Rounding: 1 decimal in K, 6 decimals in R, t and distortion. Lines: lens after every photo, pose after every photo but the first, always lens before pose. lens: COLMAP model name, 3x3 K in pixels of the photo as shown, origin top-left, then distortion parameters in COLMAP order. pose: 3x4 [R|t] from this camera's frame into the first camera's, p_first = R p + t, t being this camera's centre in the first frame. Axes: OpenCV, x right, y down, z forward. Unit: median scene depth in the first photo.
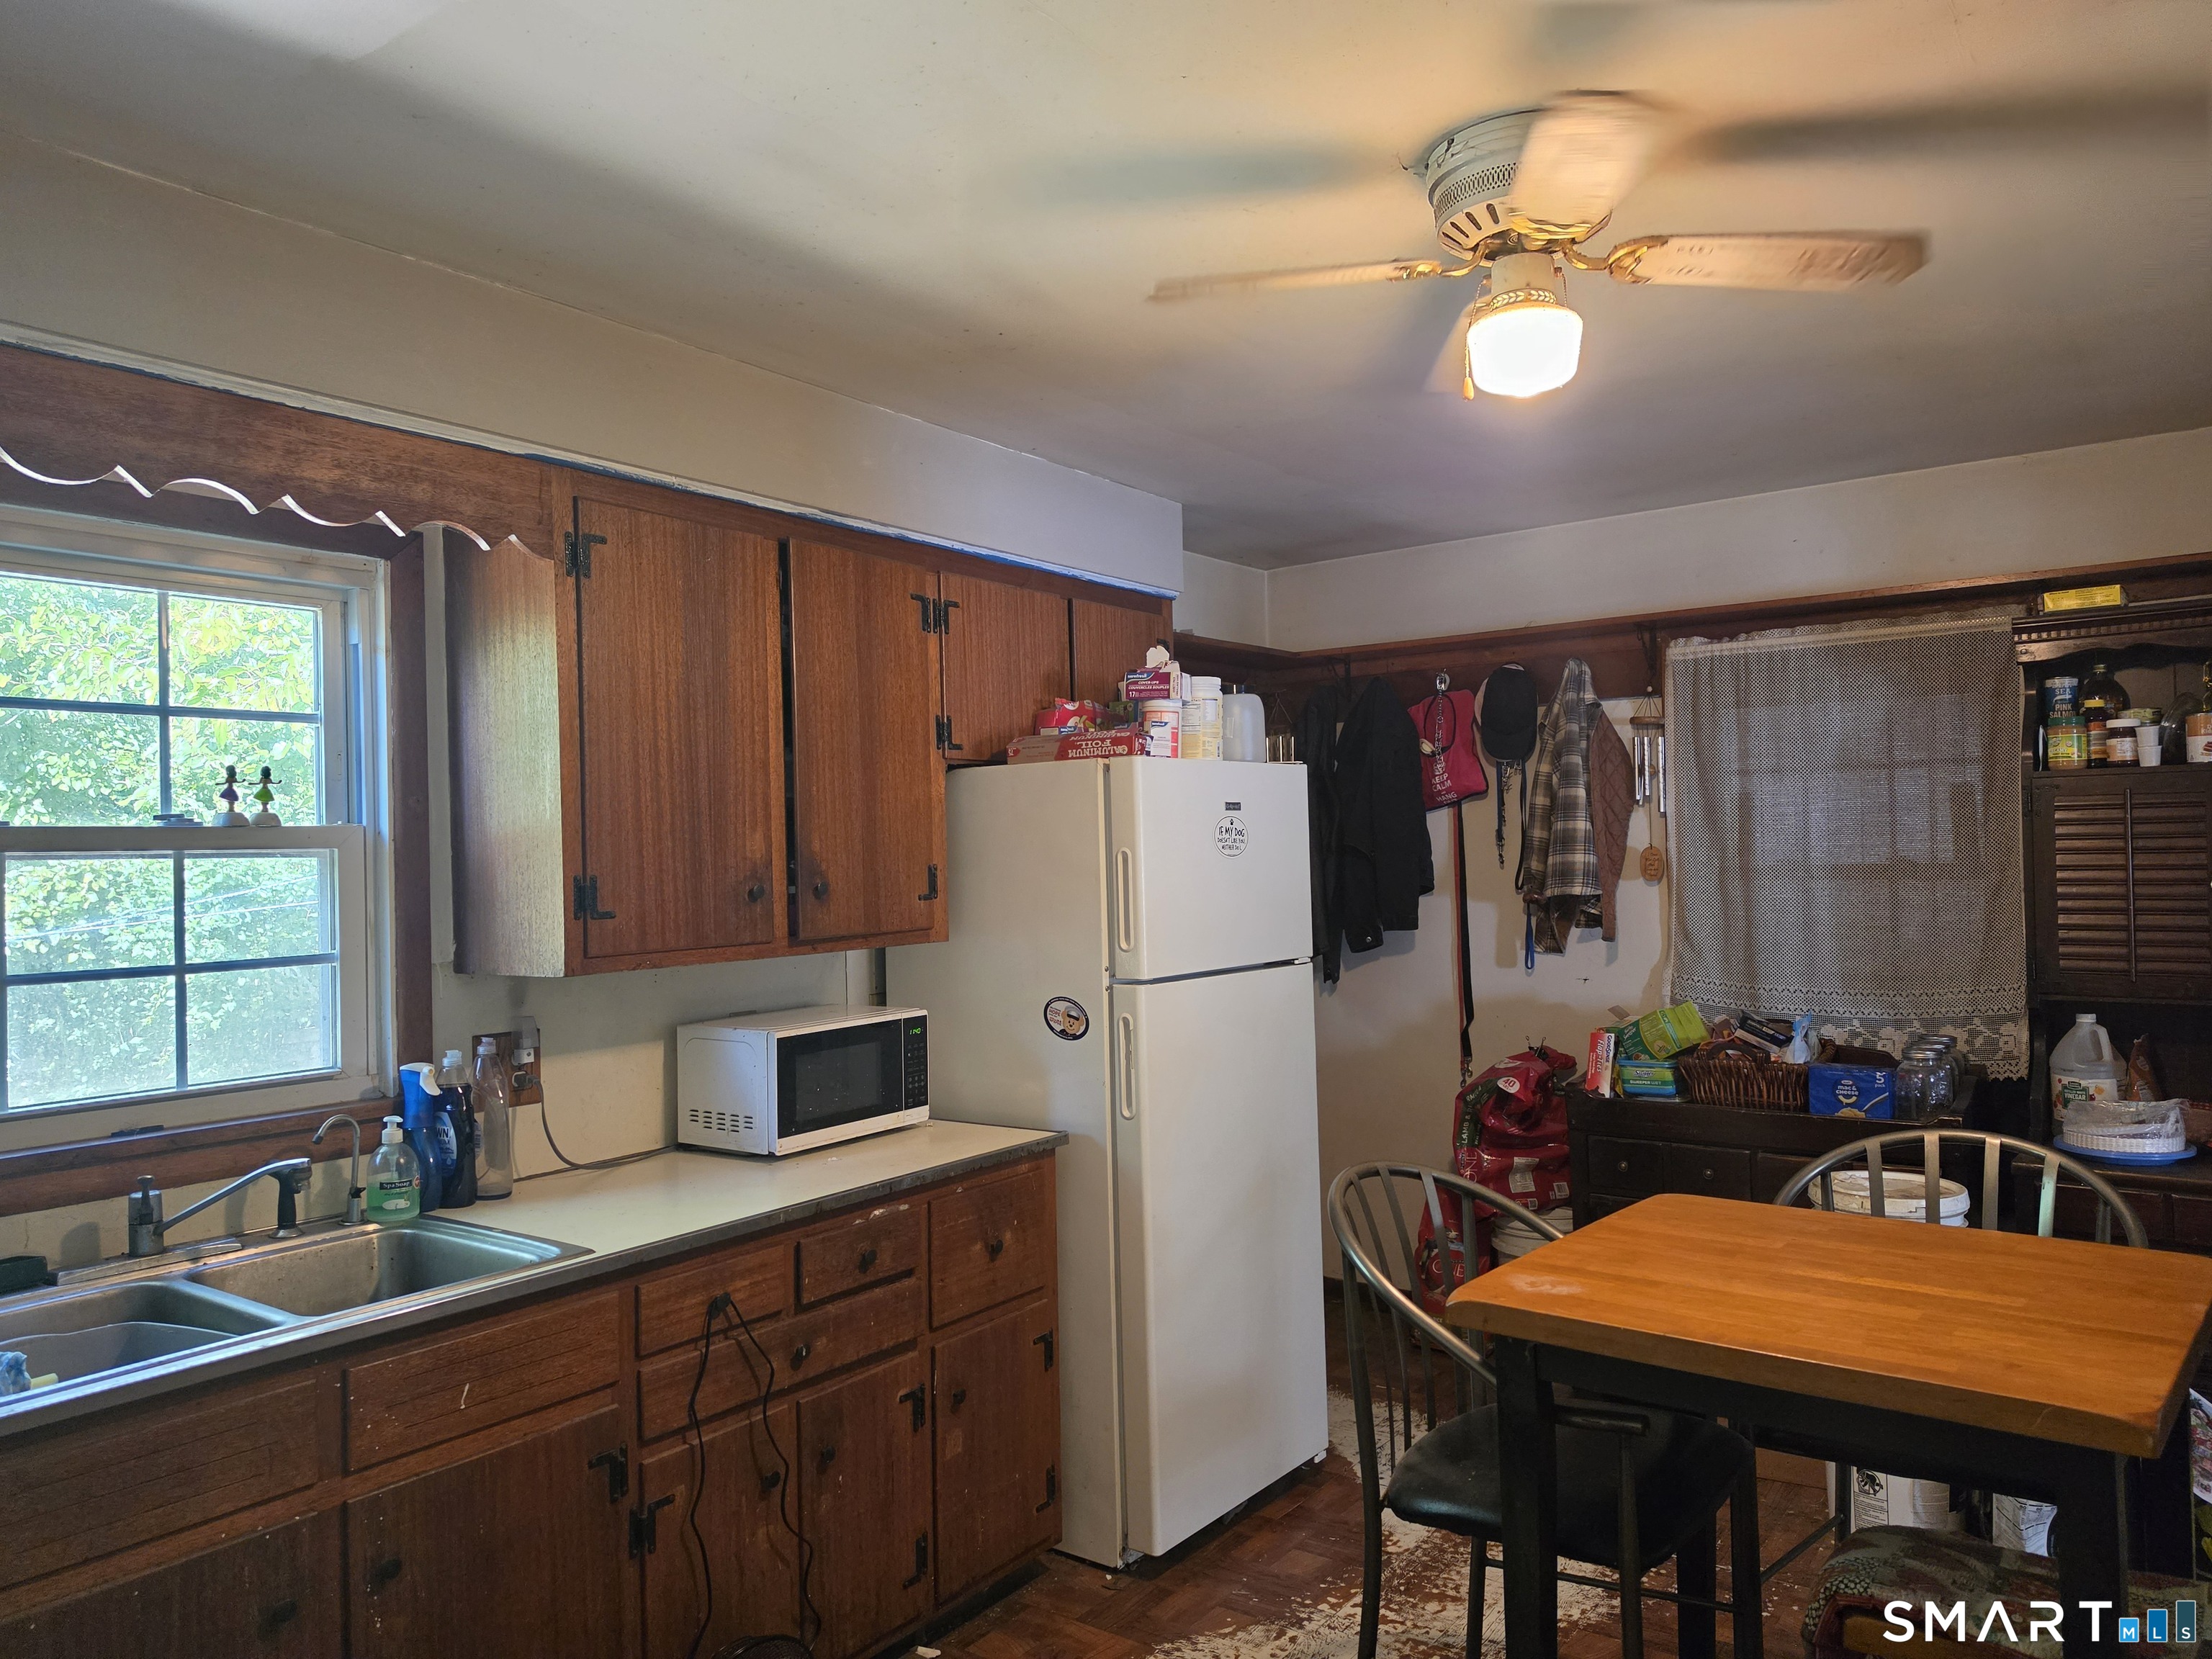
lens RADIAL K [[1518.1, 0, 1106.0], [0, 1518.1, 829.5], [0, 0, 1]] dist [0.077383, -0.106300]
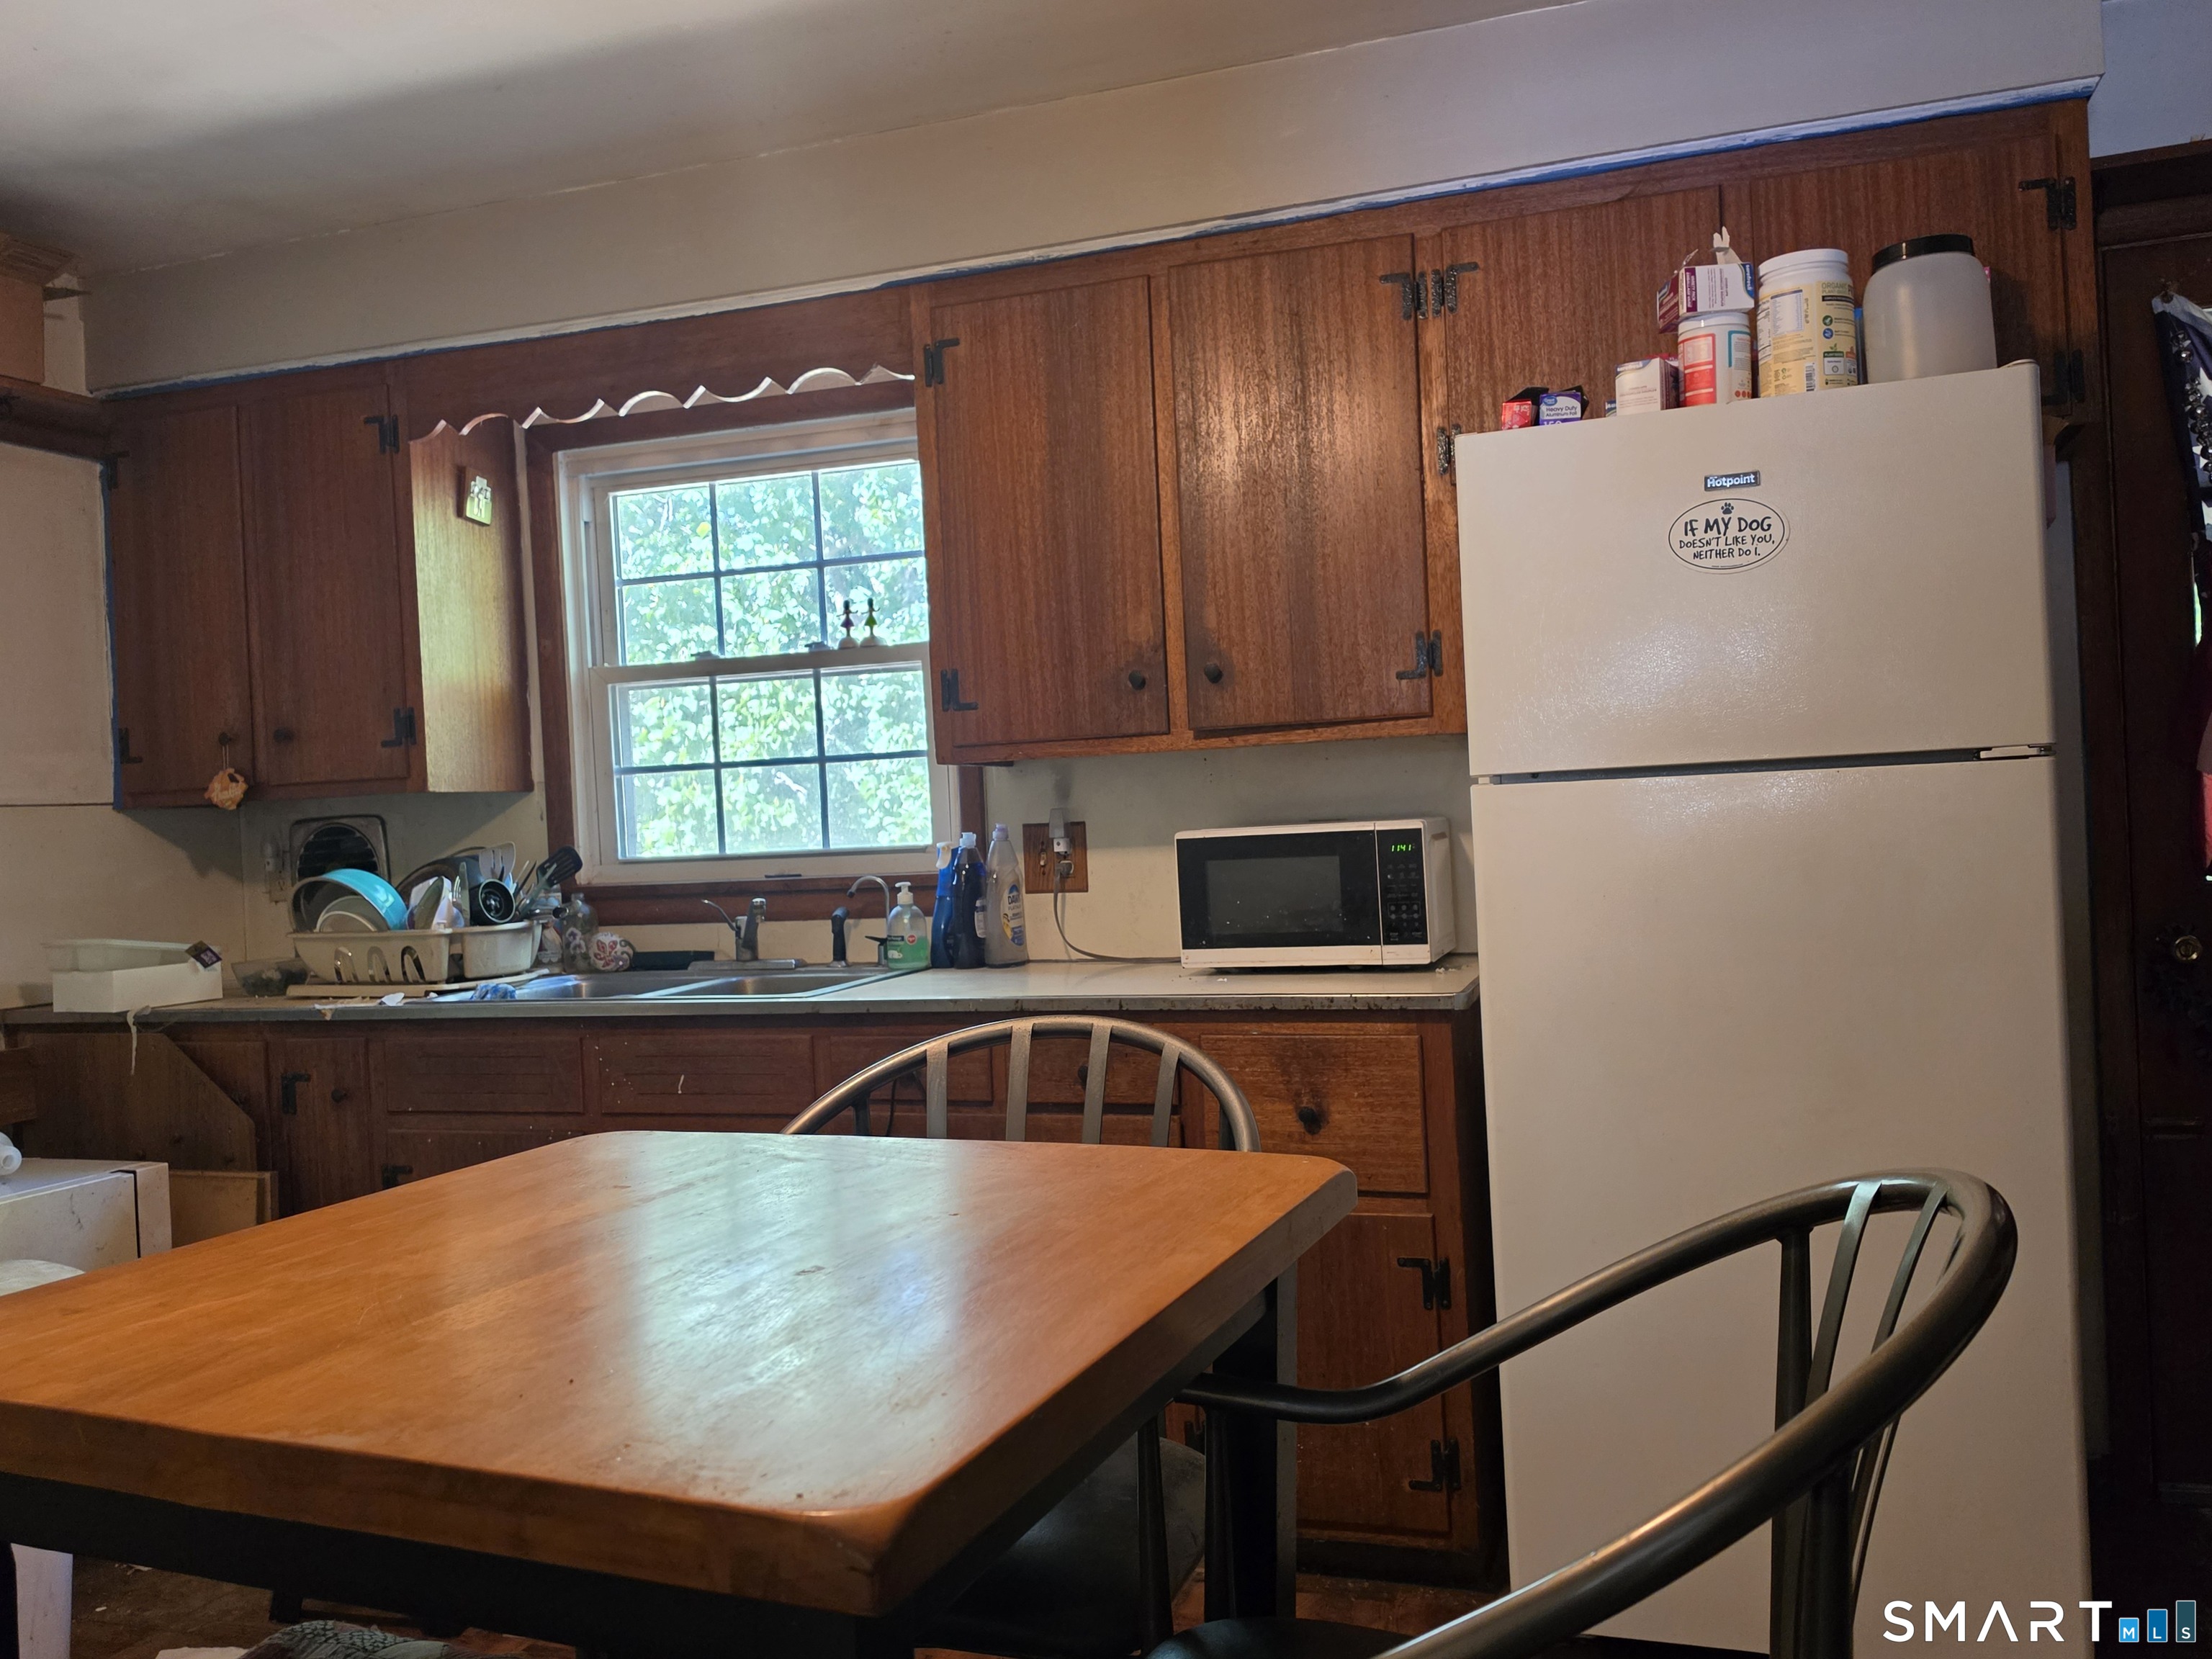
lens RADIAL K [[1731.4, 0, 1116.4], [0, 1731.4, 818.4], [0, 0, 1]] dist [0.132753, -0.209167]
pose [[0.302769, 0.013261, -0.952972, 0.799881], [0.055612, 0.997954, 0.031555, 0.096308], [0.951440, -0.062551, 0.301412, 0.702331]]
